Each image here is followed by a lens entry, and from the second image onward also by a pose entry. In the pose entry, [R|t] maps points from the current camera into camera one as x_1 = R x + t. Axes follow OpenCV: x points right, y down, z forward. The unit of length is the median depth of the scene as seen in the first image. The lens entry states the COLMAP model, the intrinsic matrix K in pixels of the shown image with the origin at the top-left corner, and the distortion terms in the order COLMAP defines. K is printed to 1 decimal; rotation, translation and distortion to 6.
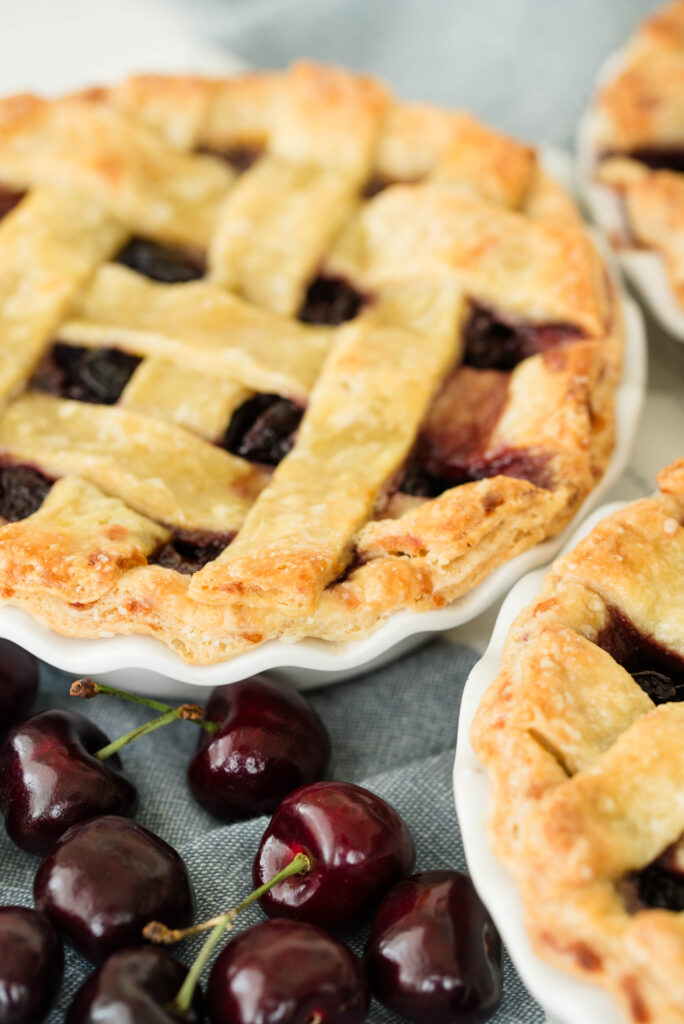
lens RADIAL K [[2923.5, 0, 342.0], [0, 2923.5, 512.0], [0, 0, 1]] dist [-0.285977, 0.450873]
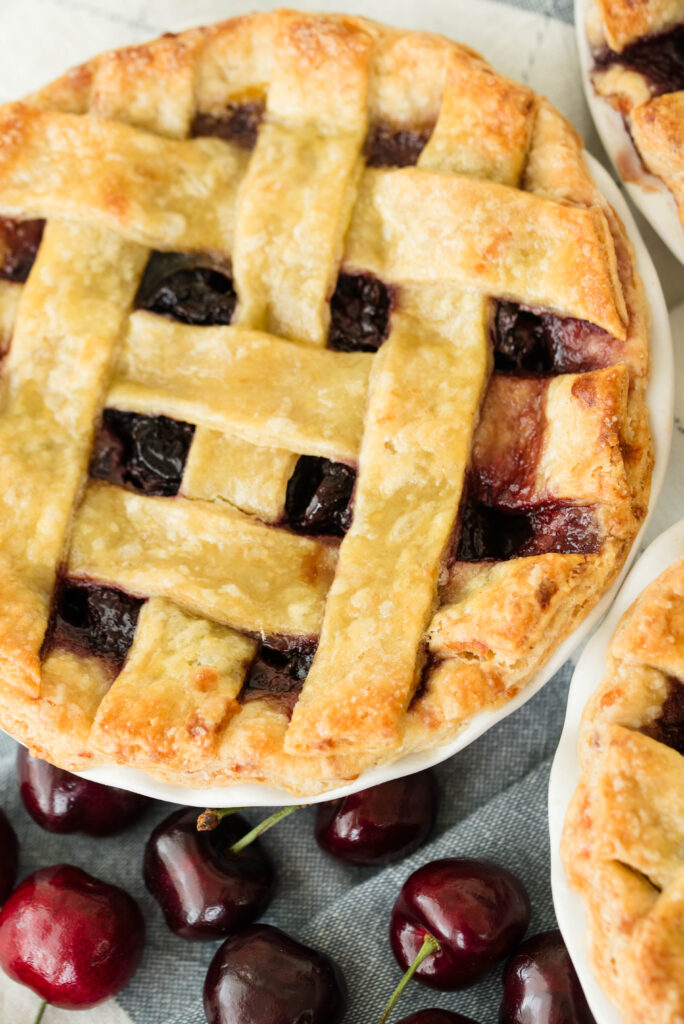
lens RADIAL K [[2923.5, 0, 342.0], [0, 2923.5, 512.0], [0, 0, 1]] dist [-0.285977, 0.450873]
pose [[0.980714, -0.170155, -0.096162, 0.085081], [0.194917, 0.887722, 0.417083, -0.483196], [0.014397, -0.427782, 0.903767, 0.052383]]
